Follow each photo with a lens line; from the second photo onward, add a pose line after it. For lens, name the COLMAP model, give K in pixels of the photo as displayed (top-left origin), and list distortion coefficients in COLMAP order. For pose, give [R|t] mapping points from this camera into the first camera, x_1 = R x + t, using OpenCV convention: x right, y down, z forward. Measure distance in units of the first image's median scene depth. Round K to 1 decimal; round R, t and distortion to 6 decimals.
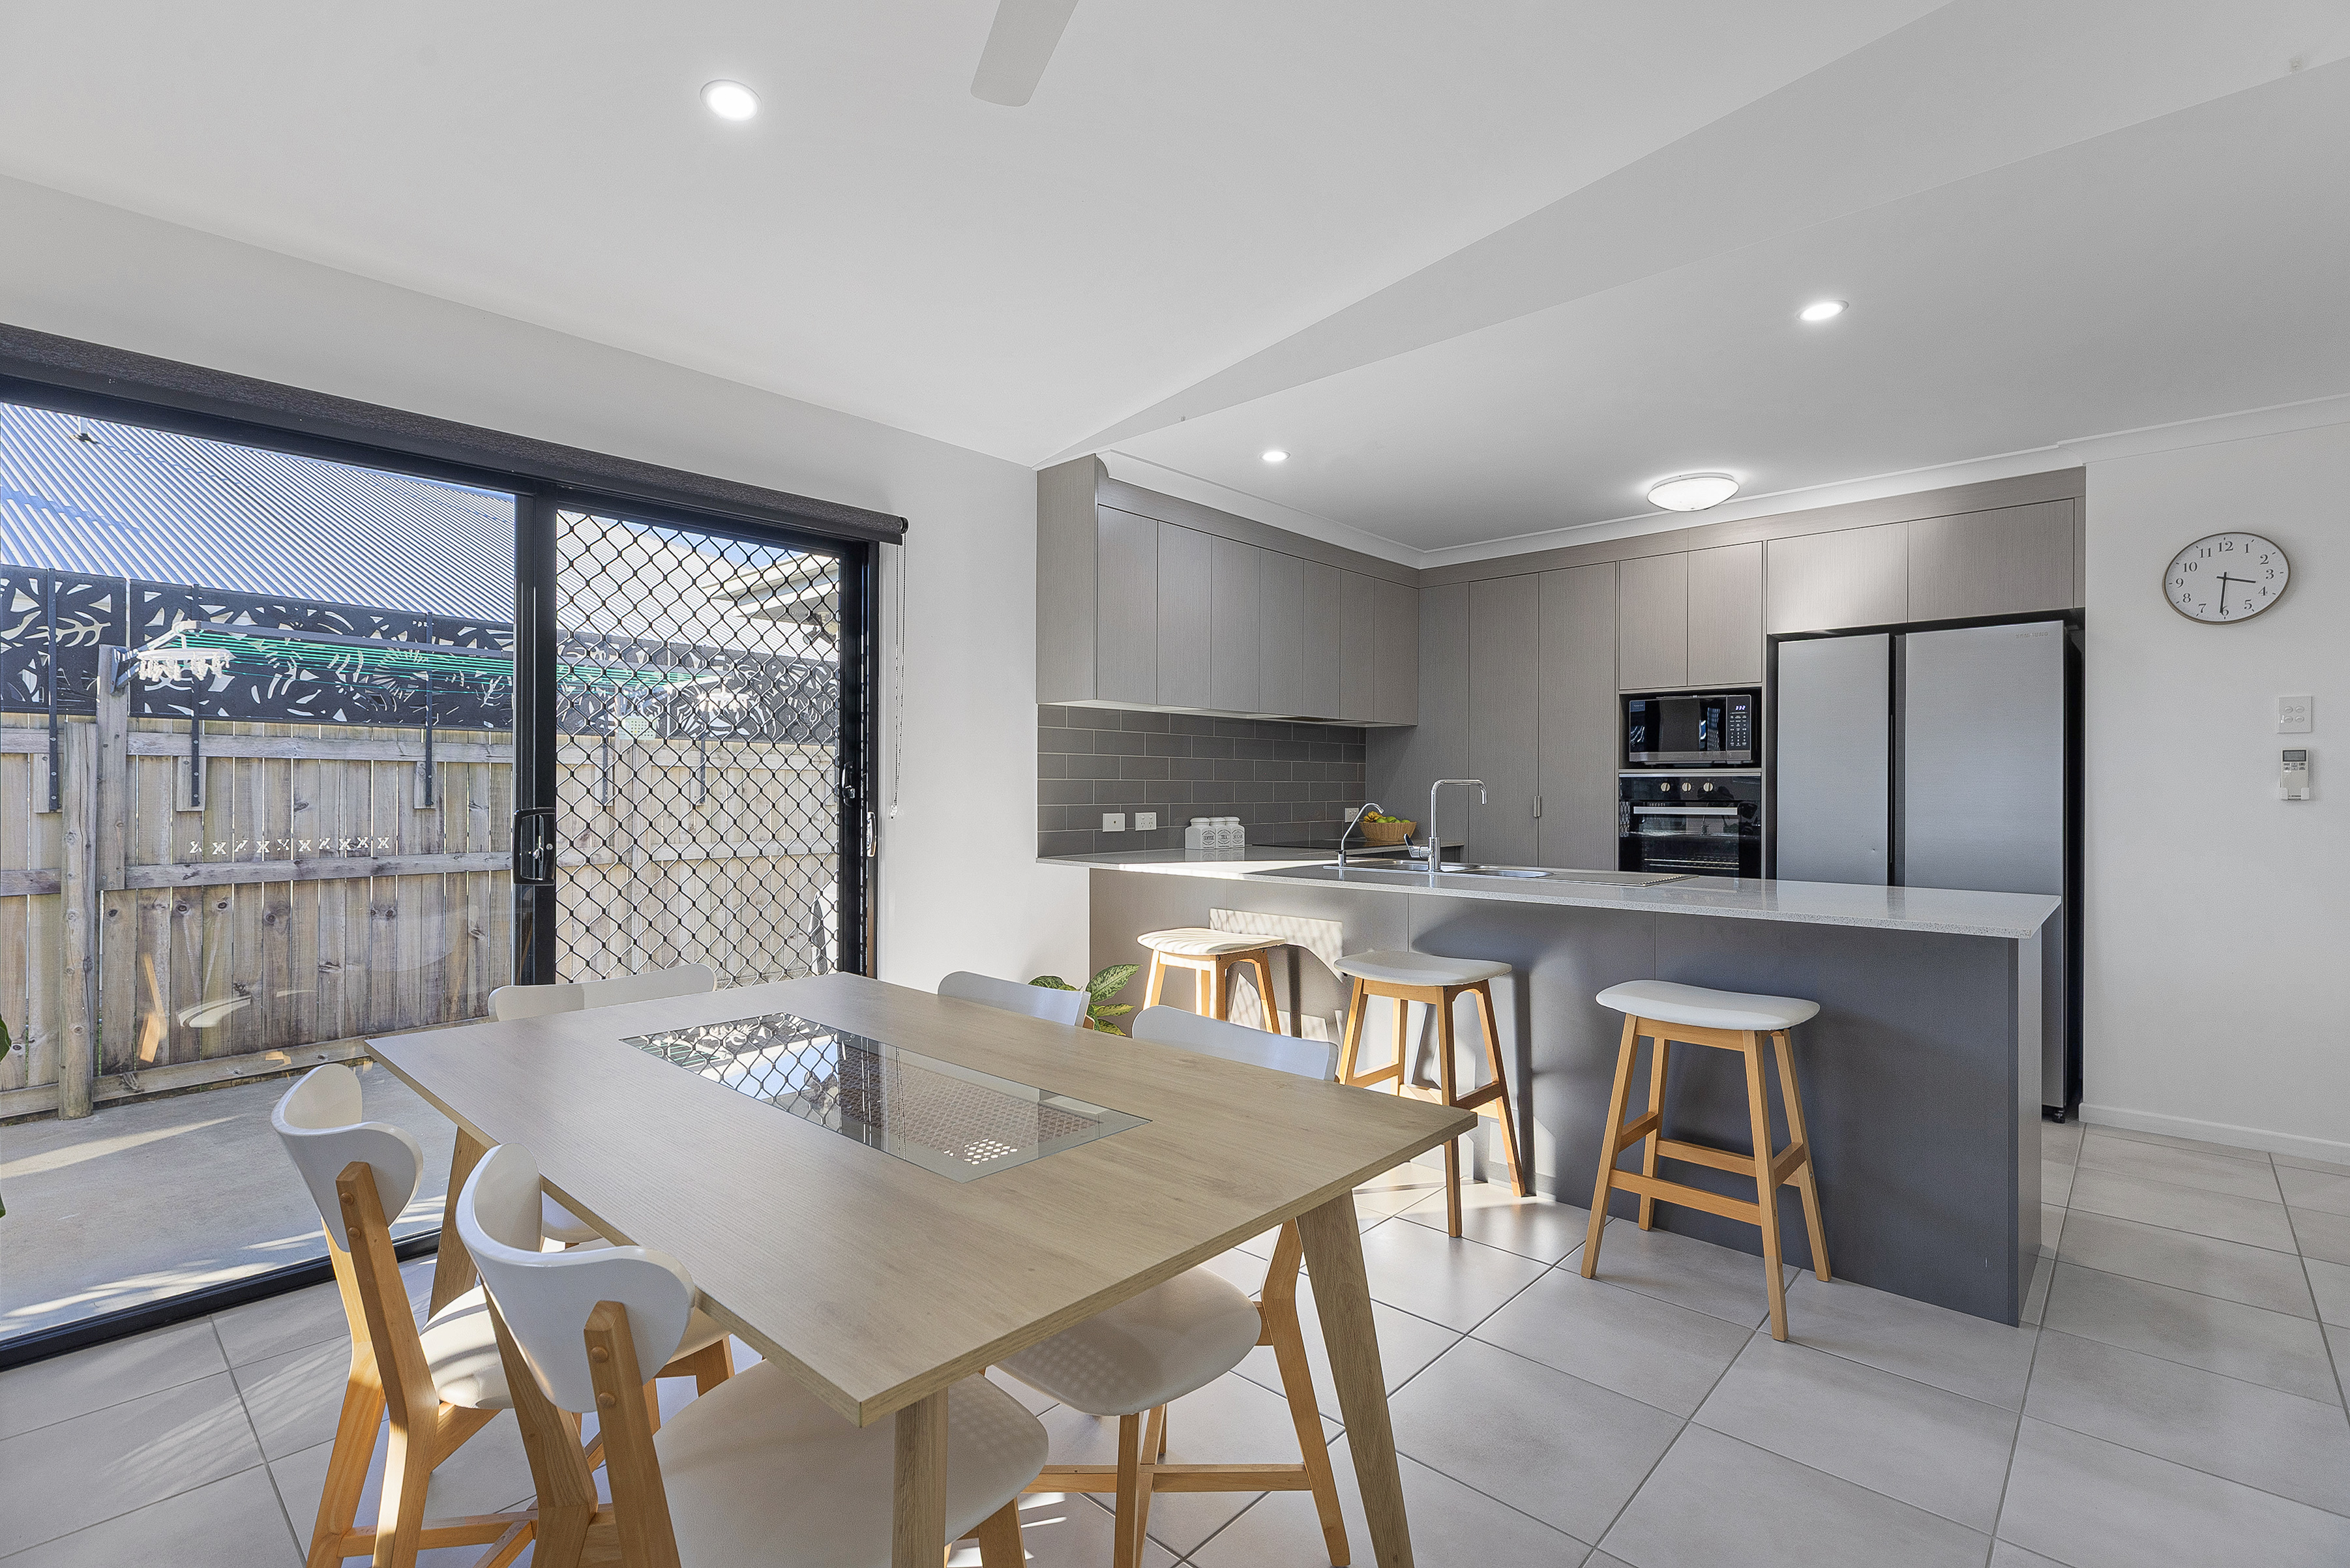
lens RADIAL K [[1083.0, 0, 1175.0], [0, 1083.0, 785.5], [0, 0, 1]] dist [0.000342, -0.000206]
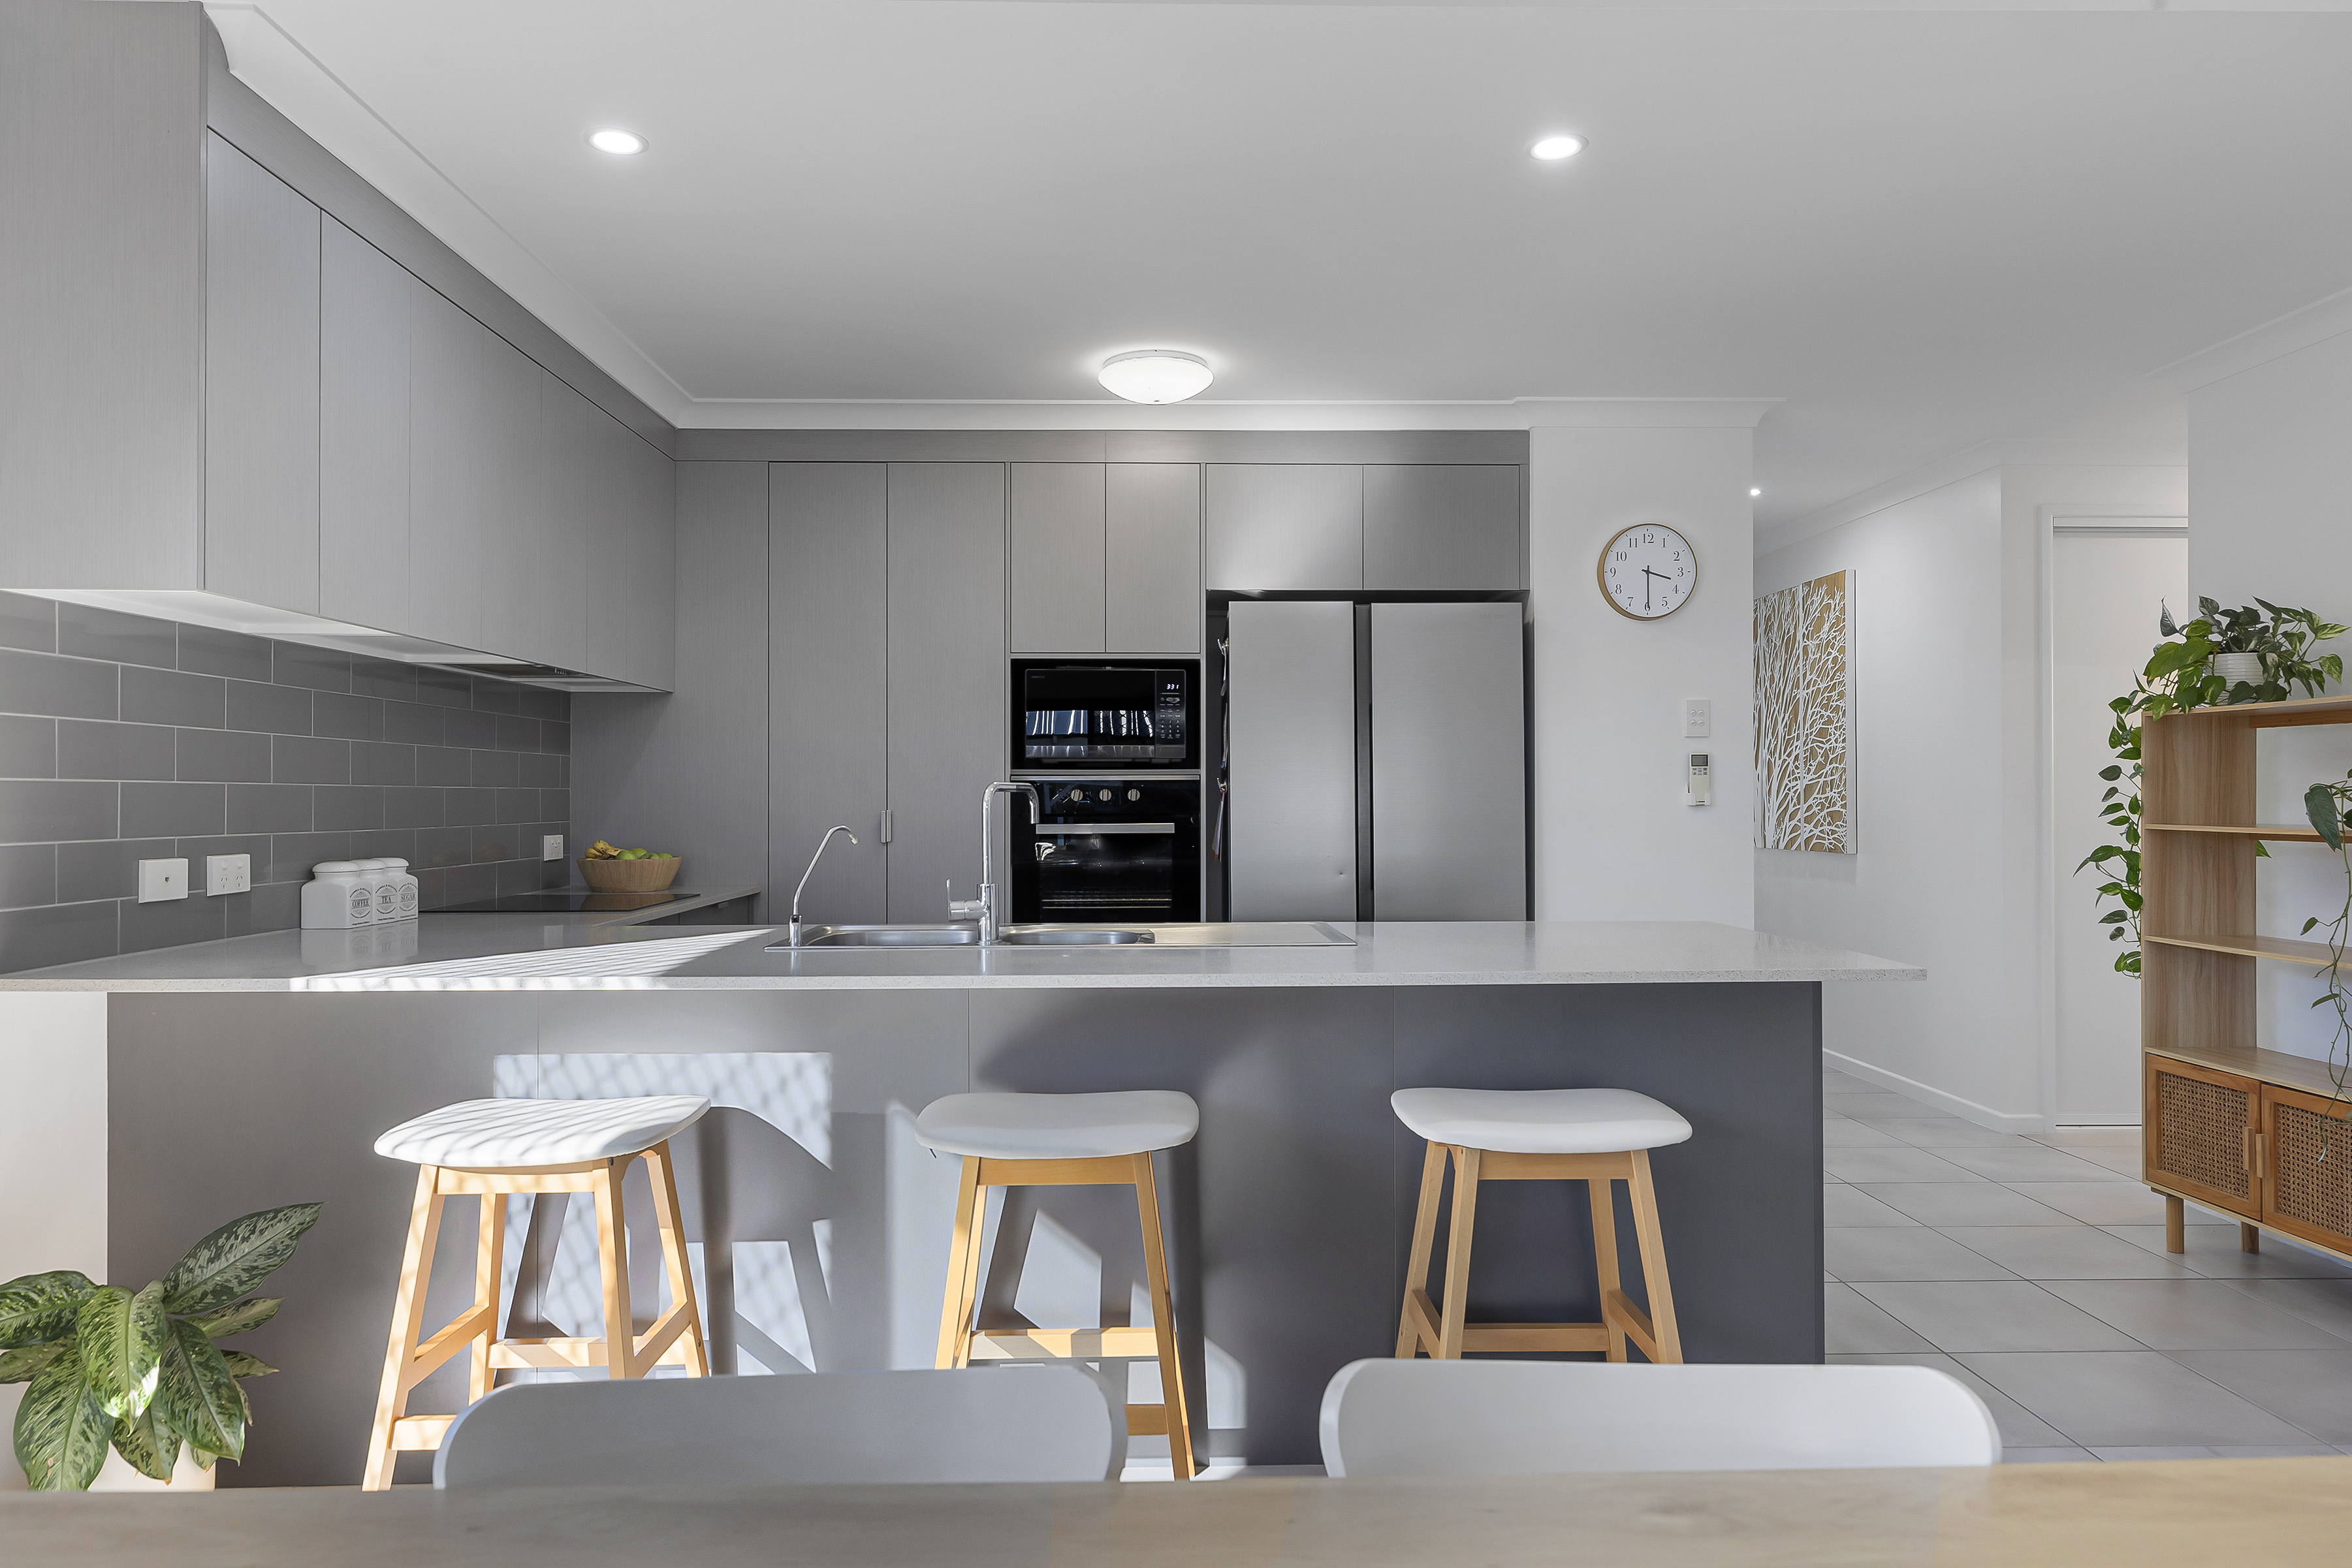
lens RADIAL K [[1496.3, 0, 1173.3], [0, 1496.3, 774.4], [0, 0, 1]] dist [-0.011175, 0.001580]
pose [[0.715105, 0.006187, 0.698990, -0.200978], [0.002862, 0.999927, -0.011779, -0.000563], [-0.699012, 0.010424, 0.715034, 0.306427]]
